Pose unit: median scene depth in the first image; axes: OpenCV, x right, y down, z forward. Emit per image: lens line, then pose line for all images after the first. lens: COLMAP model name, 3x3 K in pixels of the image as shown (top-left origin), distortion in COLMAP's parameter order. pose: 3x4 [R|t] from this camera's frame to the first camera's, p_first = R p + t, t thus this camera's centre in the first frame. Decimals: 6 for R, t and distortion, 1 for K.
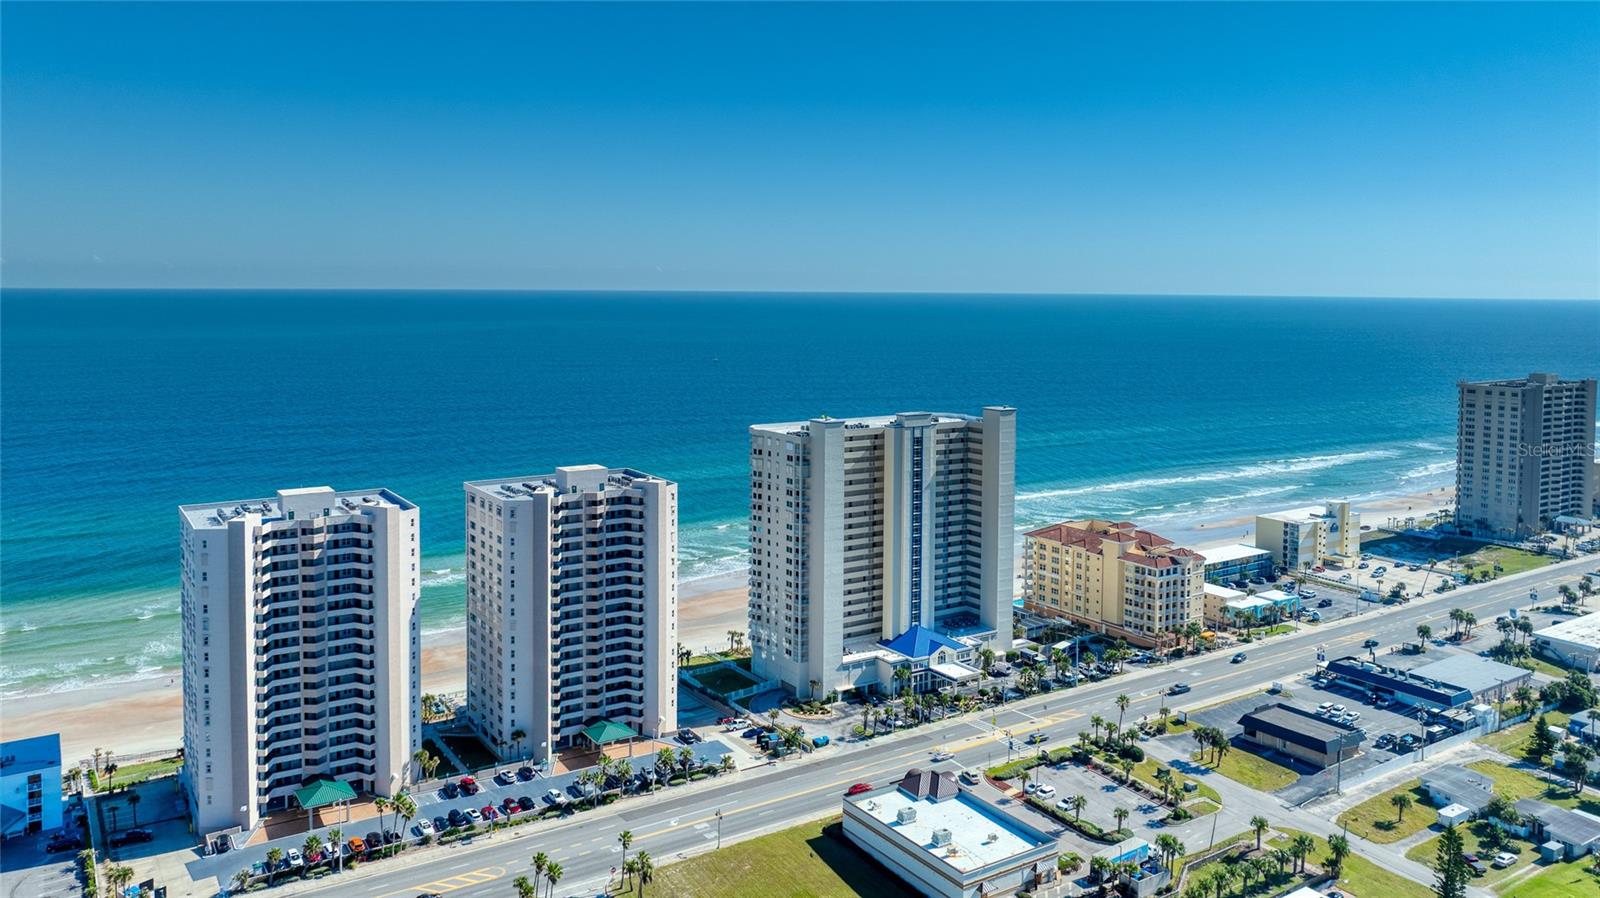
lens RADIAL K [[1179.1, 0, 795.7], [0, 1179.1, 344.3], [0, 0, 1]] dist [0.003665, 0.002411]
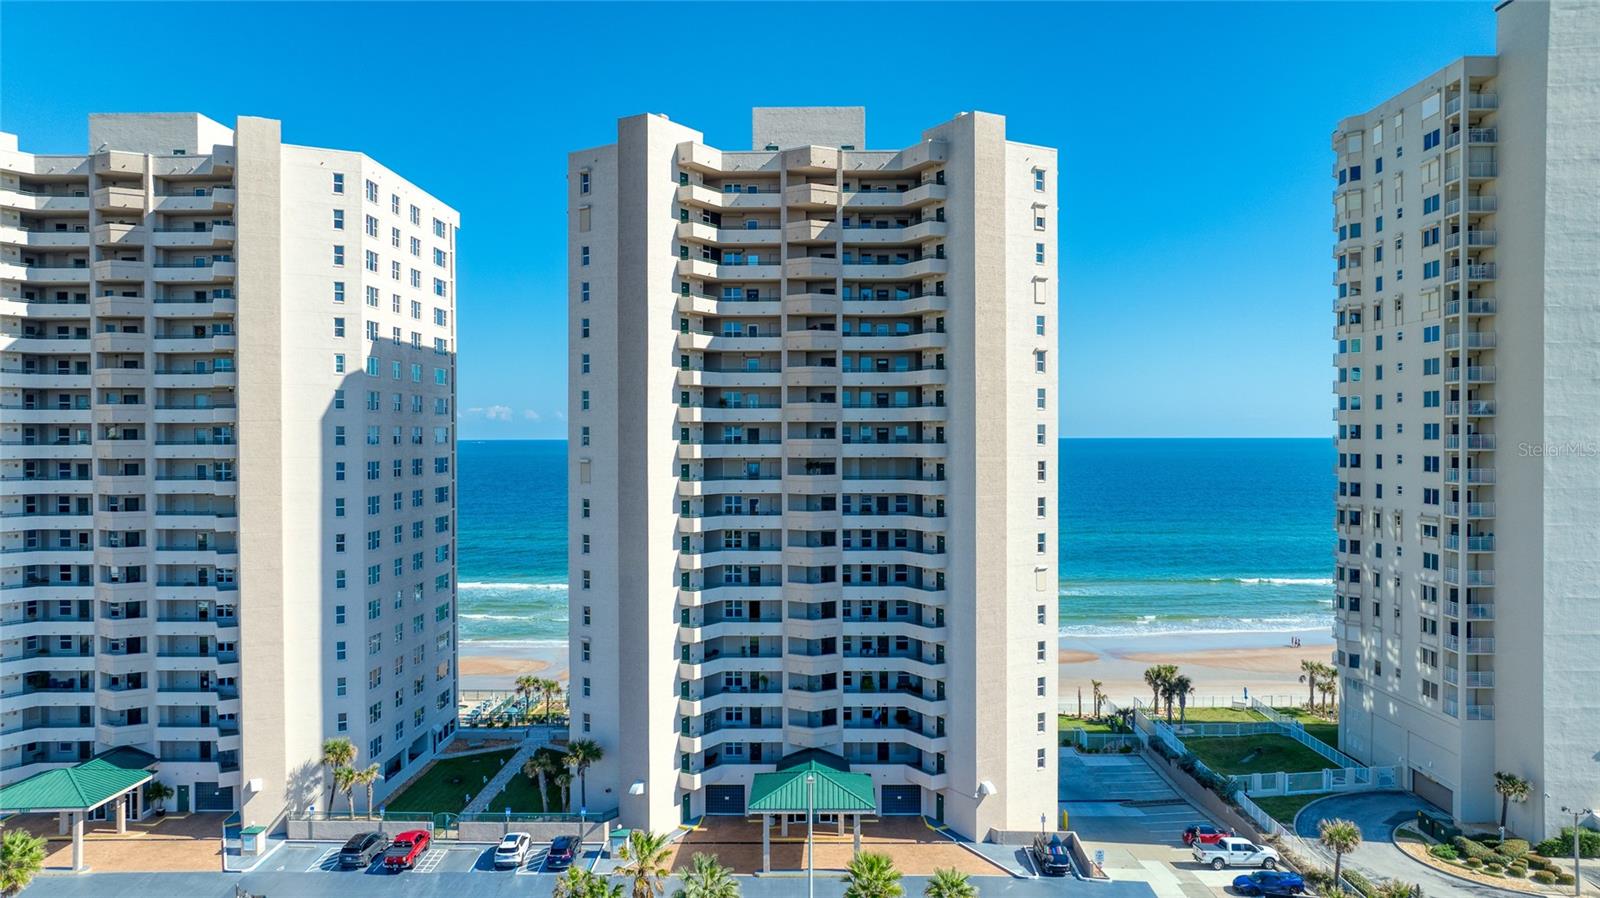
lens RADIAL K [[1191.2, 0, 792.4], [0, 1191.2, 422.1], [0, 0, 1]] dist [-0.041663, 0.059018]
pose [[0.834870, -0.006407, -0.550410, 0.030674], [-0.020258, 0.998897, -0.042356, 0.205291], [0.550074, 0.046512, 0.833819, 0.611297]]
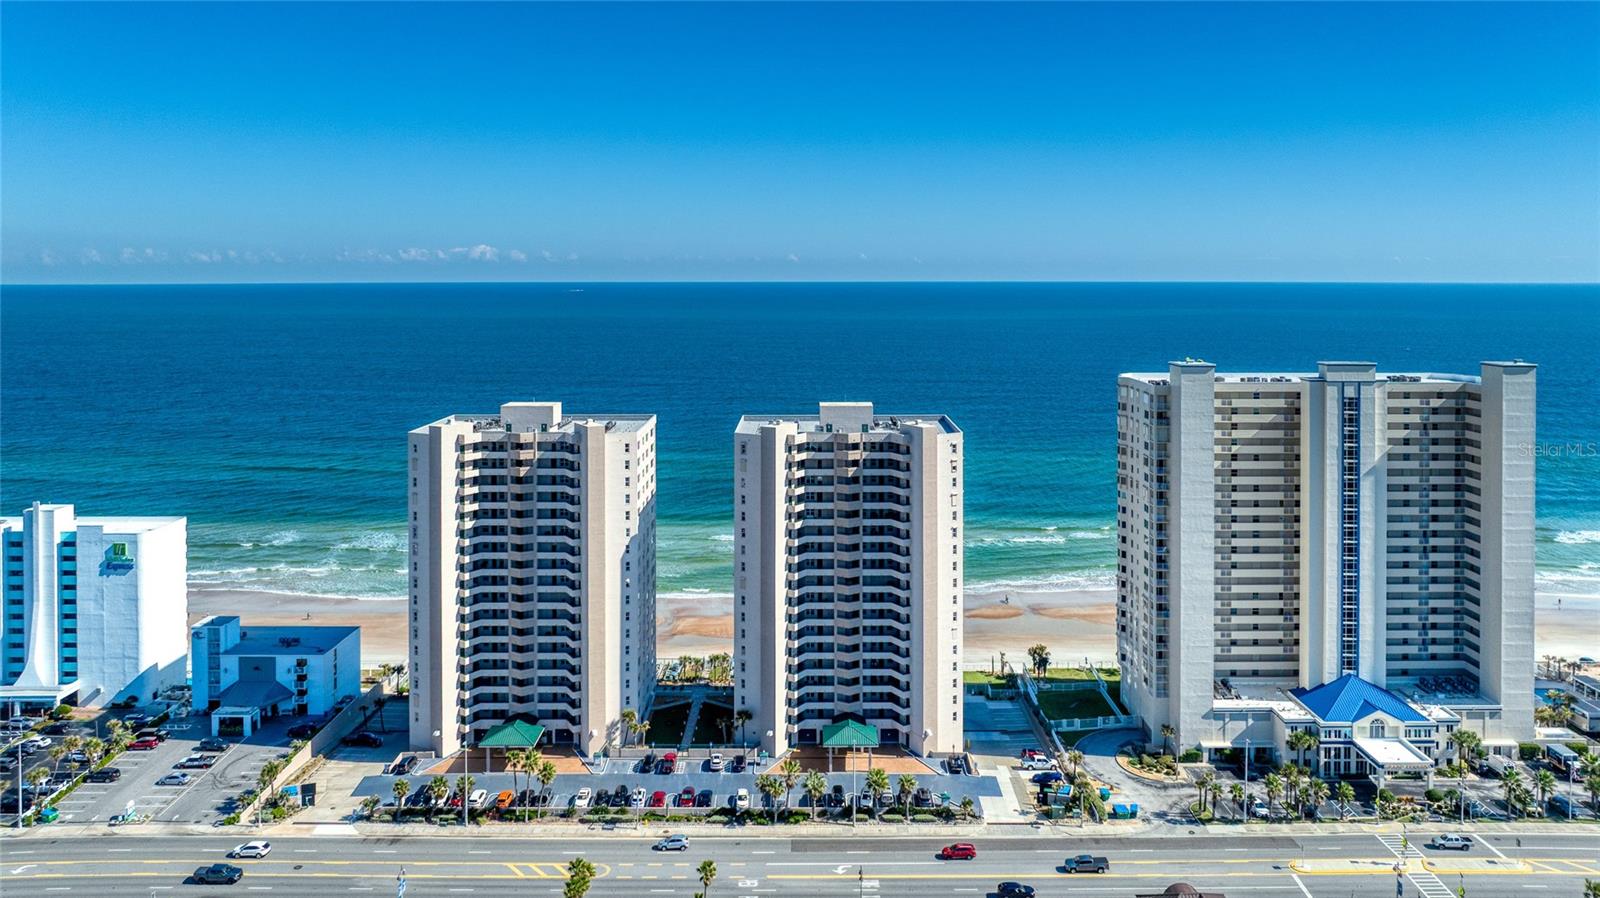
lens RADIAL K [[1203.2, 0, 804.9], [0, 1203.2, 268.9], [0, 0, 1]] dist [-0.000596, -0.007475]
pose [[0.842240, -0.006045, -0.539070, 0.226715], [-0.021705, 0.998746, -0.045111, 0.044991], [0.538666, 0.049695, 0.841052, 0.250136]]
